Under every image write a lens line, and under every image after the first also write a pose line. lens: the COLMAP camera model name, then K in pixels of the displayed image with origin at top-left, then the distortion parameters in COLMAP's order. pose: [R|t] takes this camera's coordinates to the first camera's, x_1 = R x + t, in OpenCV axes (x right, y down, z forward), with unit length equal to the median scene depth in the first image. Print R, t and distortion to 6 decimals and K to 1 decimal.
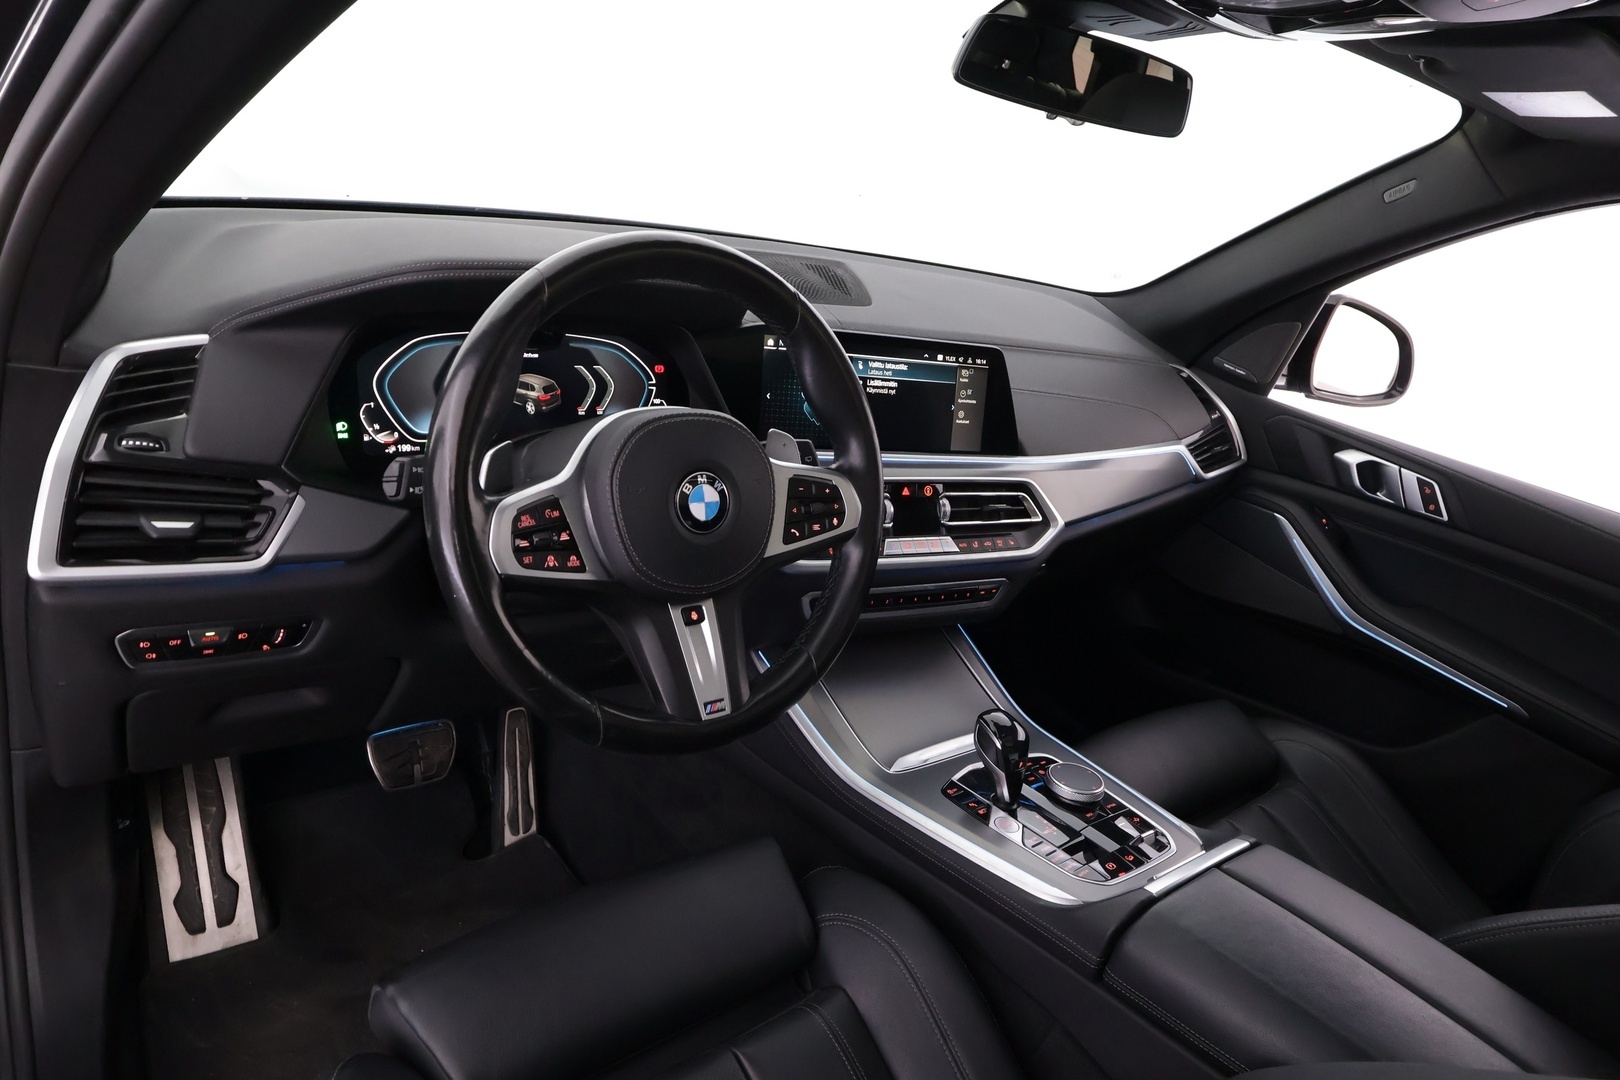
lens RADIAL K [[1053.9, 0, 810.0], [0, 1053.9, 540.0], [0, 0, 1]] dist [-0.000173, -0.000132]
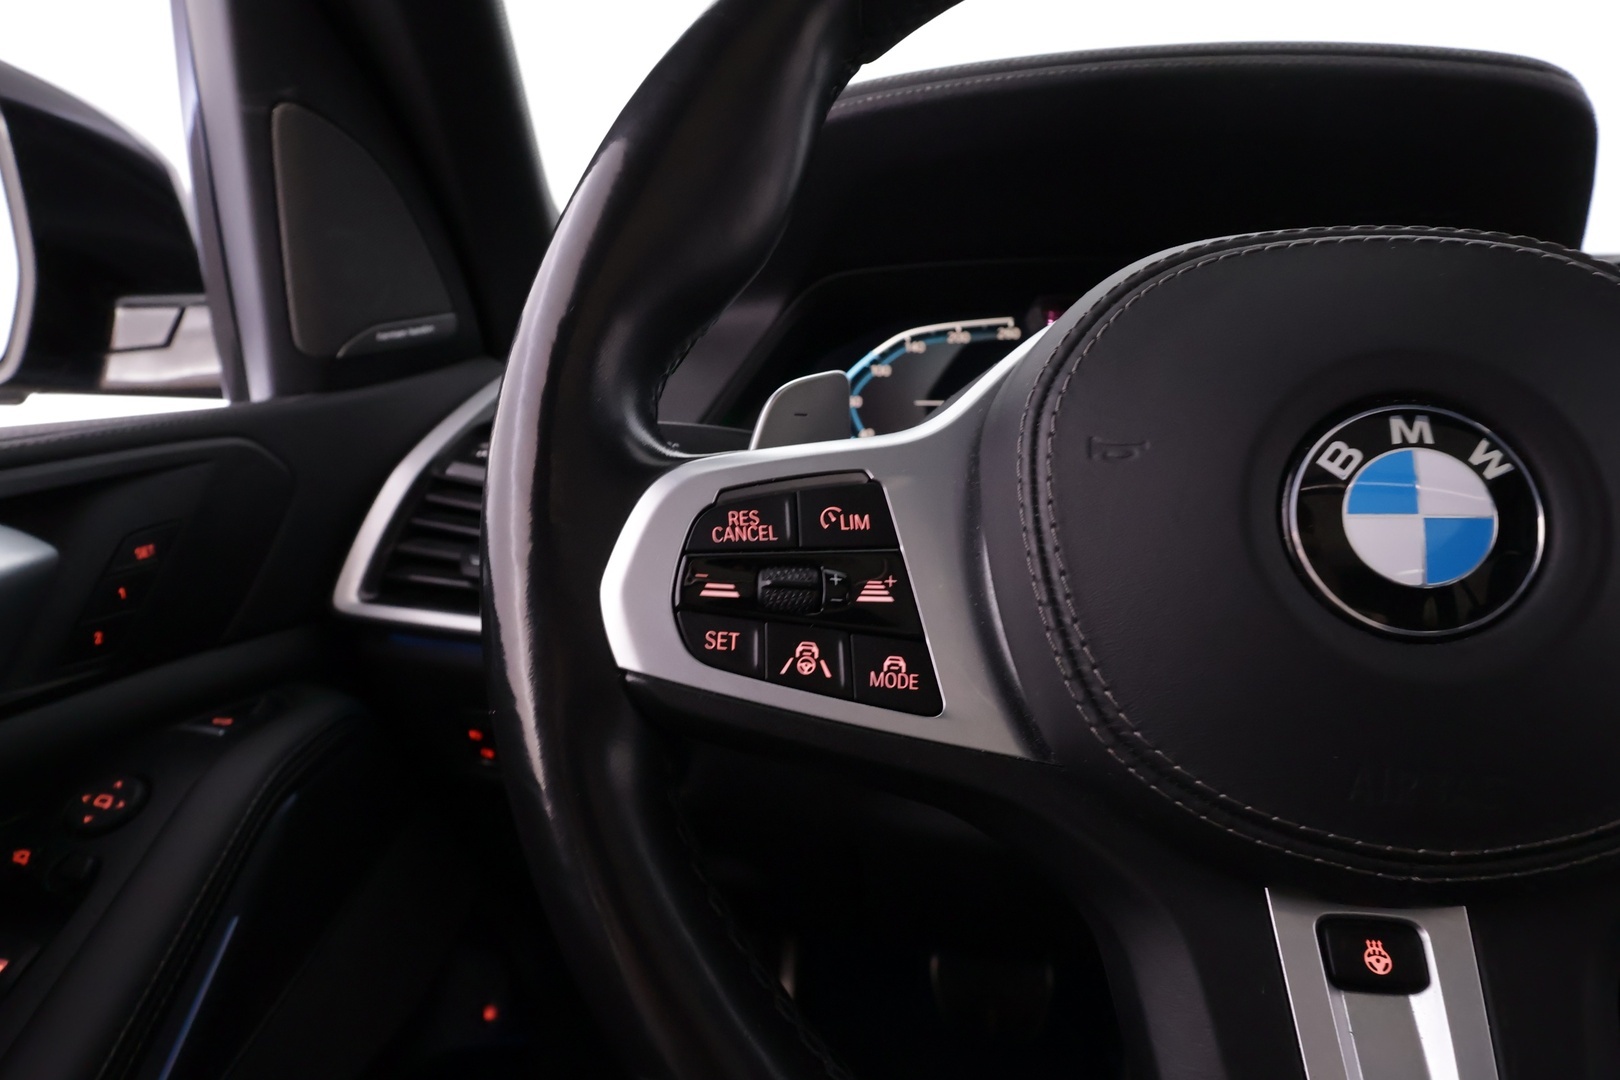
lens RADIAL K [[869.2, 0, 810.0], [0, 869.2, 540.0], [0, 0, 1]] dist [-0.000461, 0.001211]
pose [[0.693427, -0.021319, -0.720212, -0.053037], [-0.142393, 0.975794, -0.165982, 0.027848], [0.706317, 0.217649, 0.673606, 0.791379]]
